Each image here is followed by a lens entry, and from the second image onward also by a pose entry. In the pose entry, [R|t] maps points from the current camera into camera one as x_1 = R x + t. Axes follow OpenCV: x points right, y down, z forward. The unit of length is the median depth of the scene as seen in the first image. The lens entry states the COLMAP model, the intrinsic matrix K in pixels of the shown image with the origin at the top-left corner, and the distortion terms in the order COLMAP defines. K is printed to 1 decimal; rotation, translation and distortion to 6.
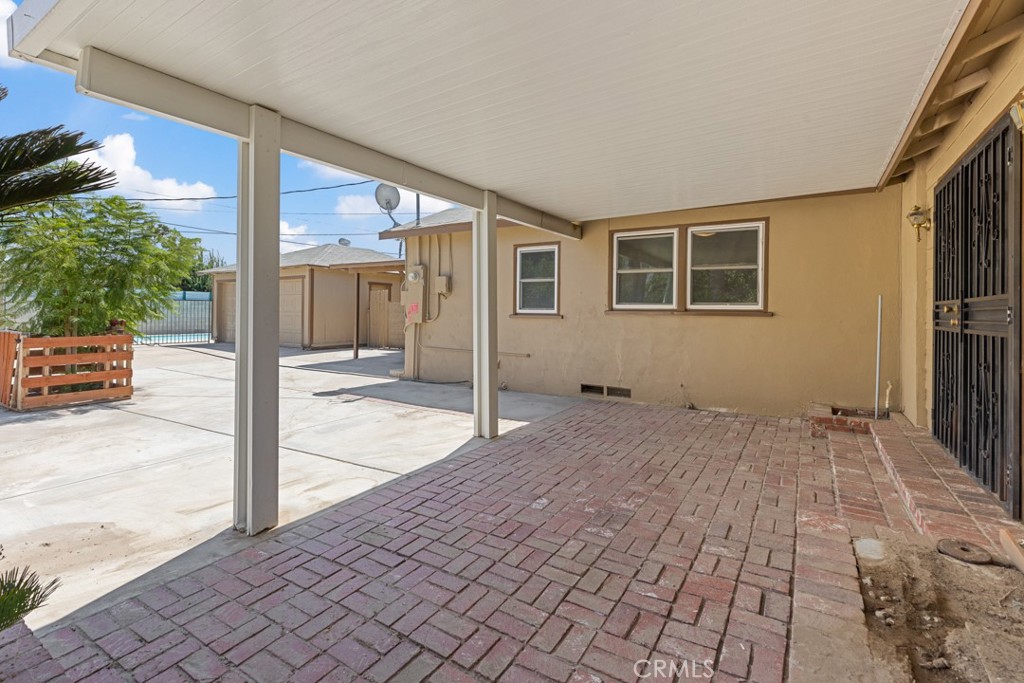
lens RADIAL K [[466.9, 0, 548.9], [0, 466.9, 309.6], [0, 0, 1]] dist [-0.000497, 0.000159]
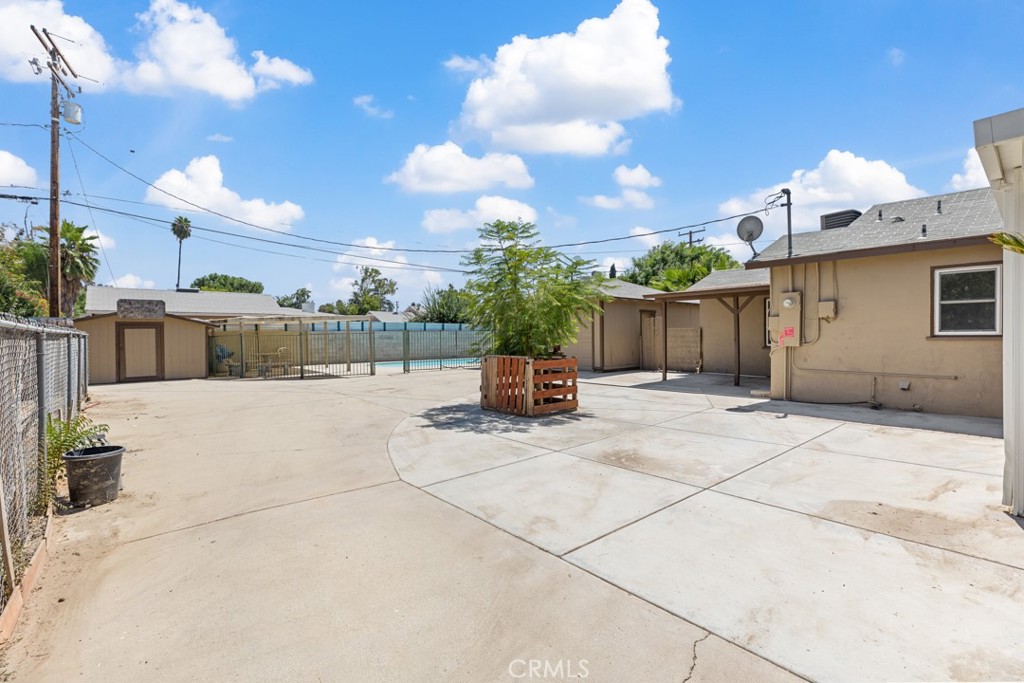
lens RADIAL K [[466.9, 0, 504.3], [0, 466.9, 333.9], [0, 0, 1]] dist [-0.000497, 0.000159]
pose [[0.954102, -0.020920, -0.298749, -0.648697], [0.020863, 0.999777, -0.003382, -0.011058], [0.298753, -0.003006, 0.954326, -0.228247]]
